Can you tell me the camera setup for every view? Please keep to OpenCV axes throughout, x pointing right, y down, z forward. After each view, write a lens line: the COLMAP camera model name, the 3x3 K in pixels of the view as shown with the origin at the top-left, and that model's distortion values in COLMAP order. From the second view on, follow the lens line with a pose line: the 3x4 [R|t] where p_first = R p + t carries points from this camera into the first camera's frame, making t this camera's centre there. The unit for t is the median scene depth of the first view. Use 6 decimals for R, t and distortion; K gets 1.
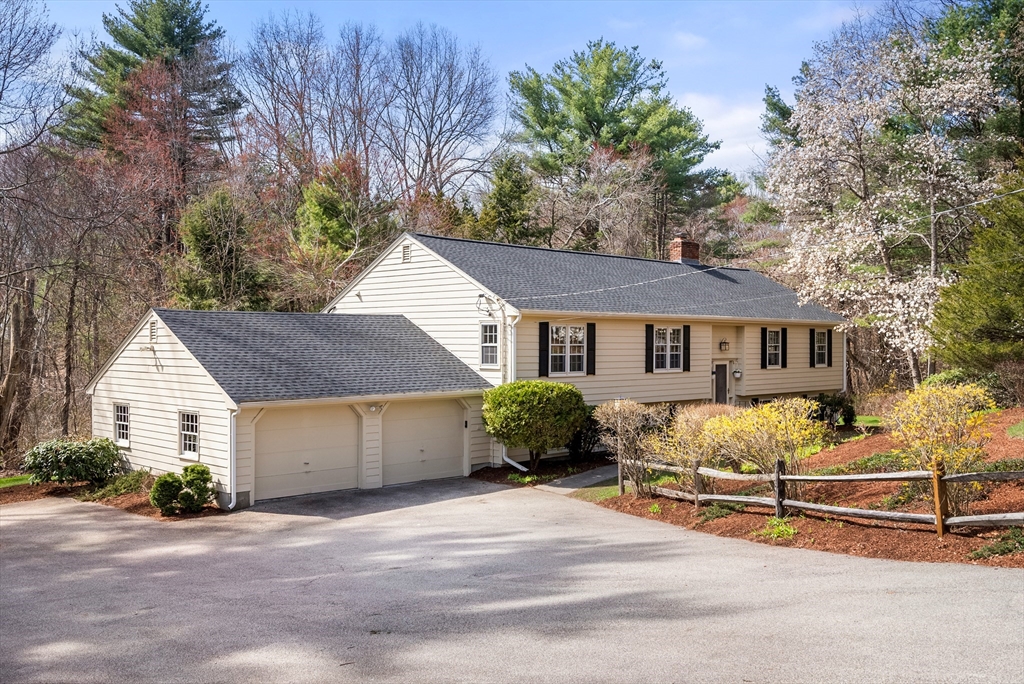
lens RADIAL K [[947.6, 0, 512.0], [0, 947.6, 342.0], [0, 0, 1]] dist [0.005940, -0.008935]
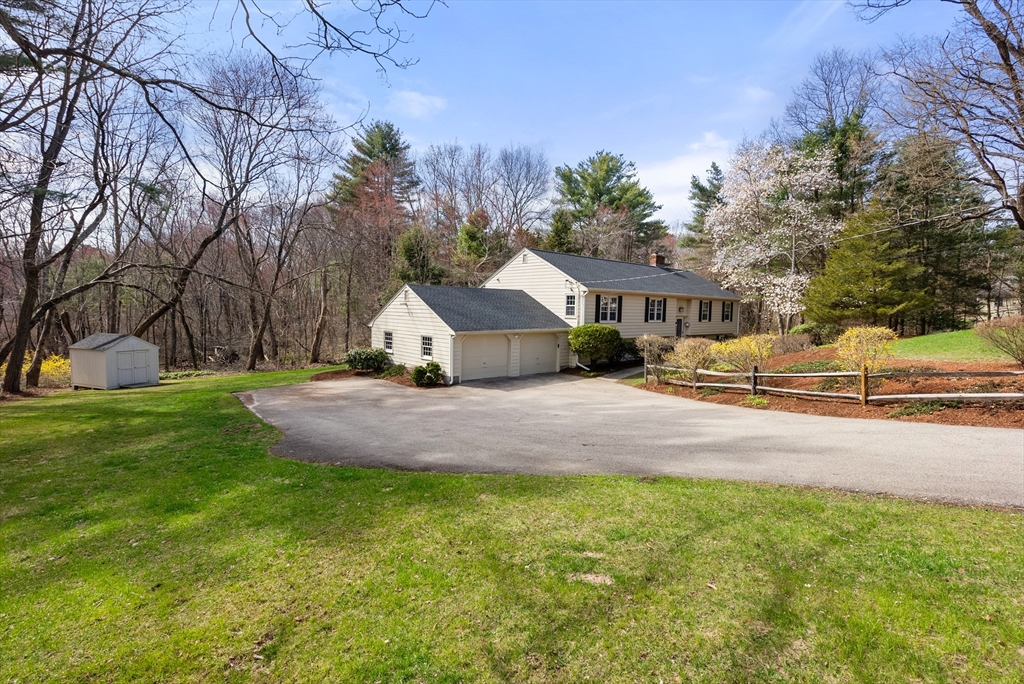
lens RADIAL K [[474.8, 0, 512.0], [0, 474.8, 342.0], [0, 0, 1]] dist [-0.010836, 0.000763]
pose [[0.998504, 0.022762, -0.049708, -0.094007], [-0.019132, 0.997199, 0.072310, 0.009158], [0.051215, -0.071251, 0.996143, 0.009806]]
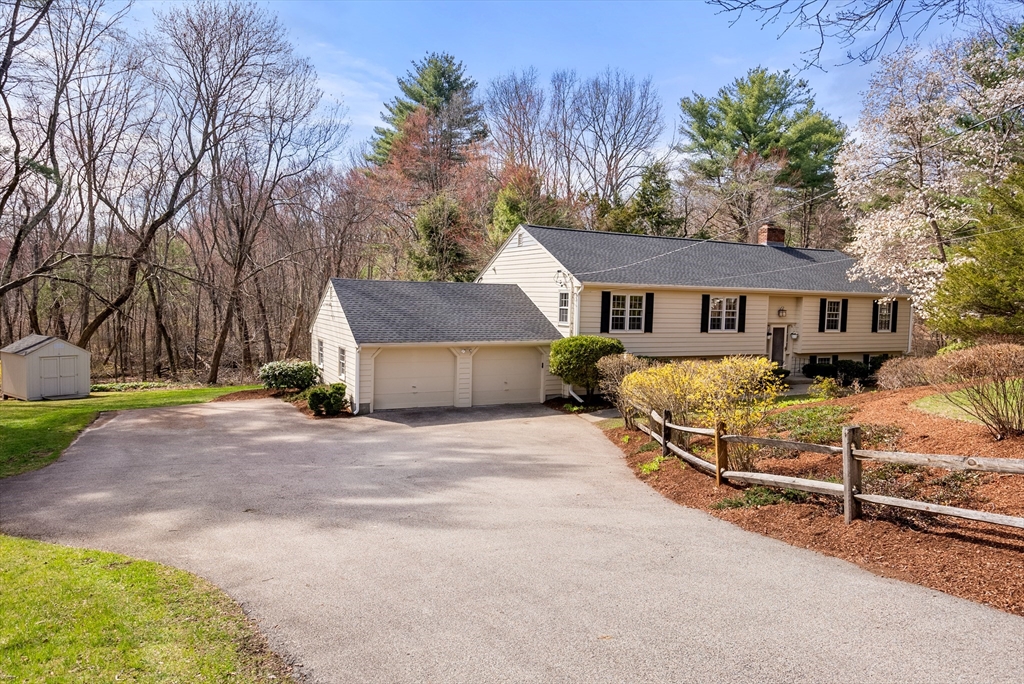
lens RADIAL K [[673.2, 0, 512.0], [0, 673.2, 342.0], [0, 0, 1]] dist [-0.000401, 0.002014]
pose [[0.950530, 0.042373, -0.307728, 0.203896], [-0.023007, 0.997535, 0.066291, -0.010220], [0.309779, -0.055932, 0.949162, 0.061434]]
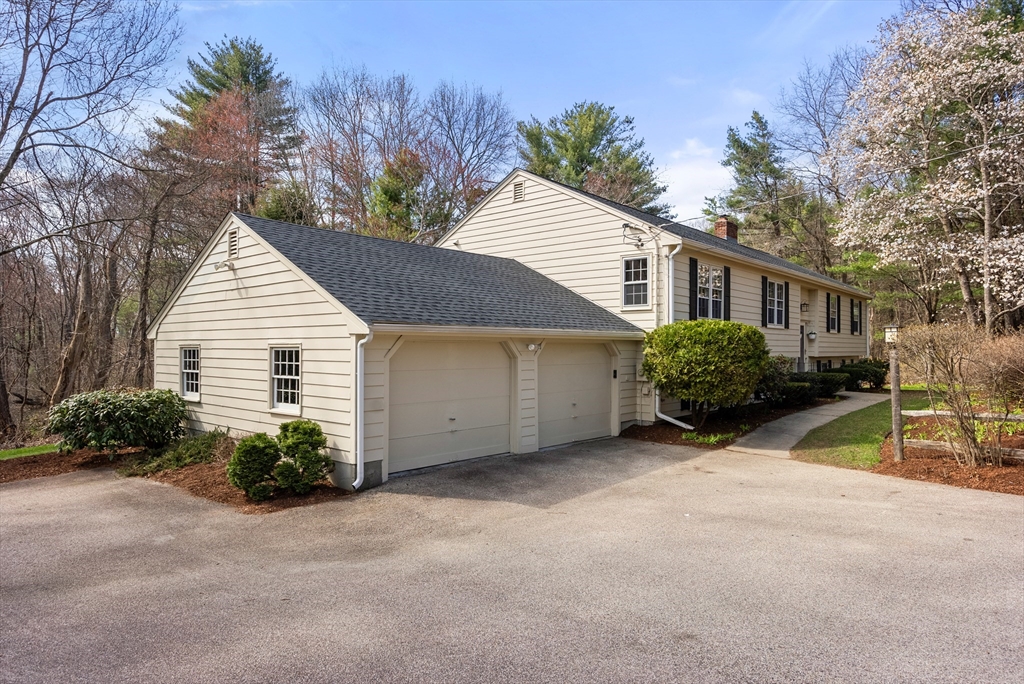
lens RADIAL K [[618.3, 0, 512.0], [0, 618.3, 342.0], [0, 0, 1]] dist [0.007214, 0.001751]
pose [[0.997788, 0.001786, 0.066458, -0.172435], [-0.000893, 0.999909, -0.013464, 0.064477], [-0.066476, 0.013375, 0.997698, 0.449741]]
